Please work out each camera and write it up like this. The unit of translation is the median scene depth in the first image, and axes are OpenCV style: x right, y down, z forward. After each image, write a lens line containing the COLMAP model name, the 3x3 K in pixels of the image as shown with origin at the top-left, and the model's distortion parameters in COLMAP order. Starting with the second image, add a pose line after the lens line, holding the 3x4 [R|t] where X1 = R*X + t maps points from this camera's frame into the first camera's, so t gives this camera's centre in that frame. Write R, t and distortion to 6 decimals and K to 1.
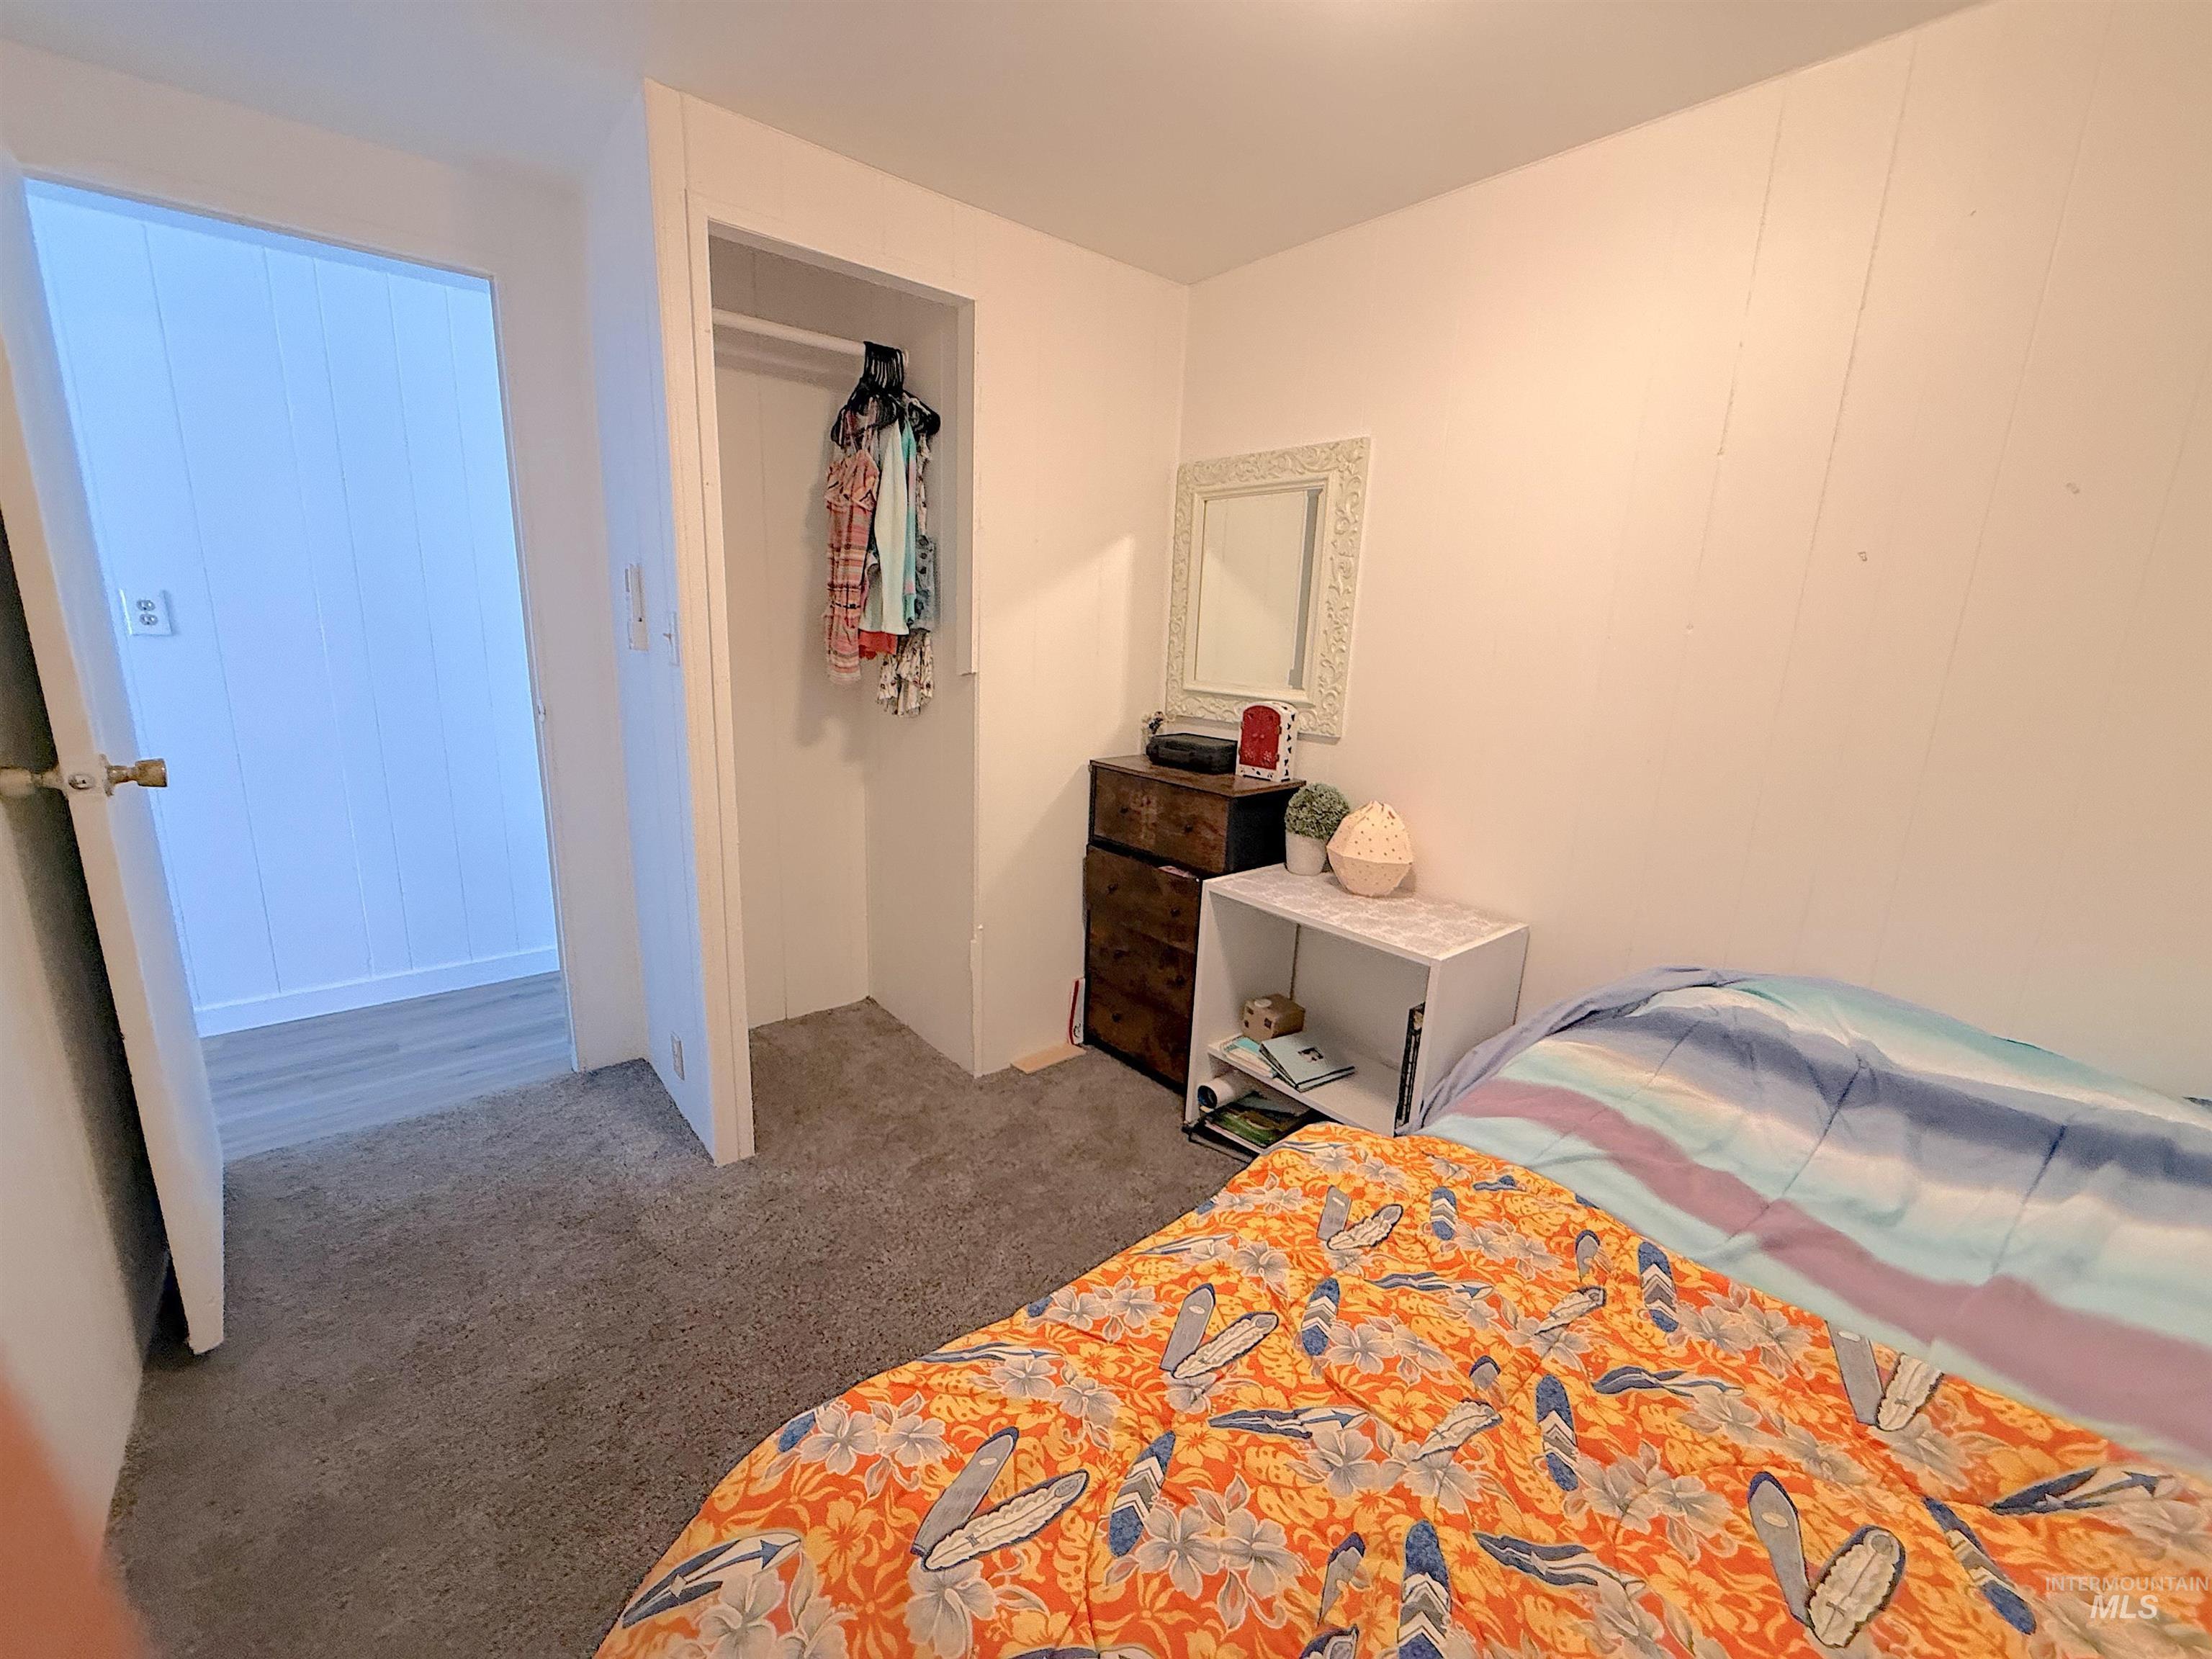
lens RADIAL K [[884.6, 0, 1106.0], [0, 884.6, 829.5], [0, 0, 1]] dist [0.000624, 0.000106]
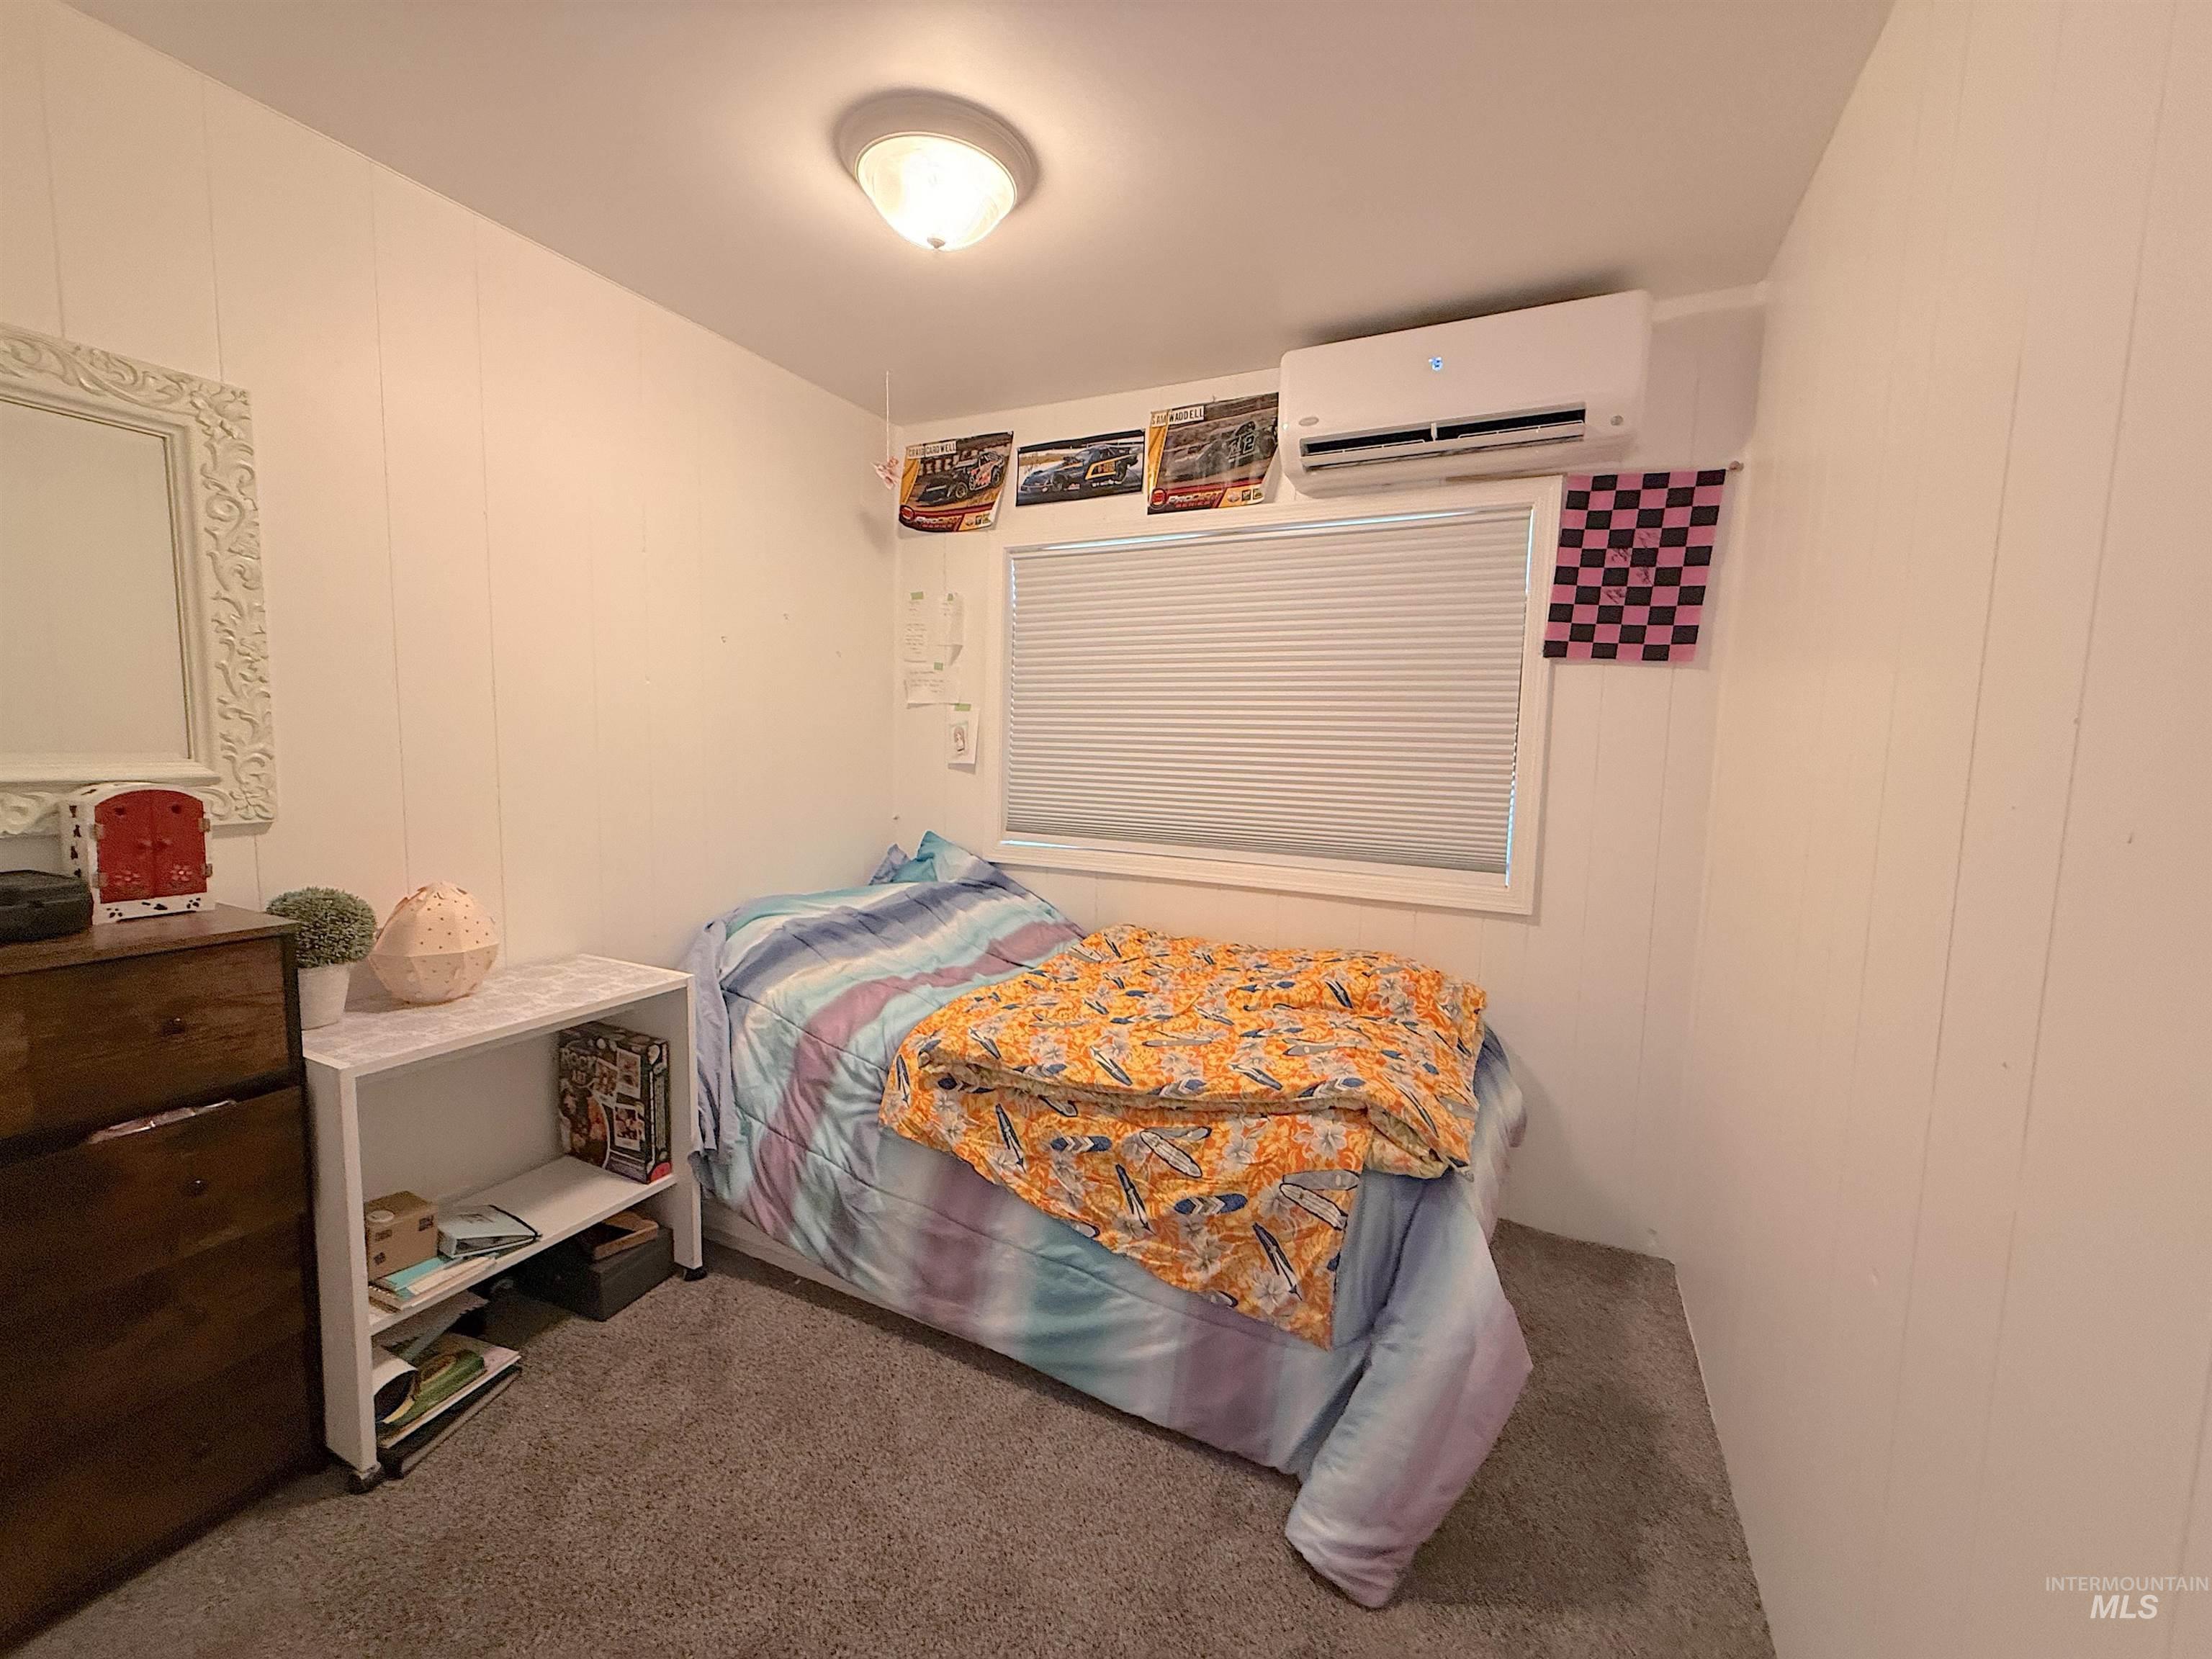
lens RADIAL K [[884.6, 0, 1106.0], [0, 884.6, 829.5], [0, 0, 1]] dist [0.000624, 0.000106]
pose [[-0.398500, -0.148903, 0.905000, -0.608101], [0.167300, 0.958377, 0.231352, -0.149304], [-0.901781, 0.243601, -0.357002, 0.673815]]
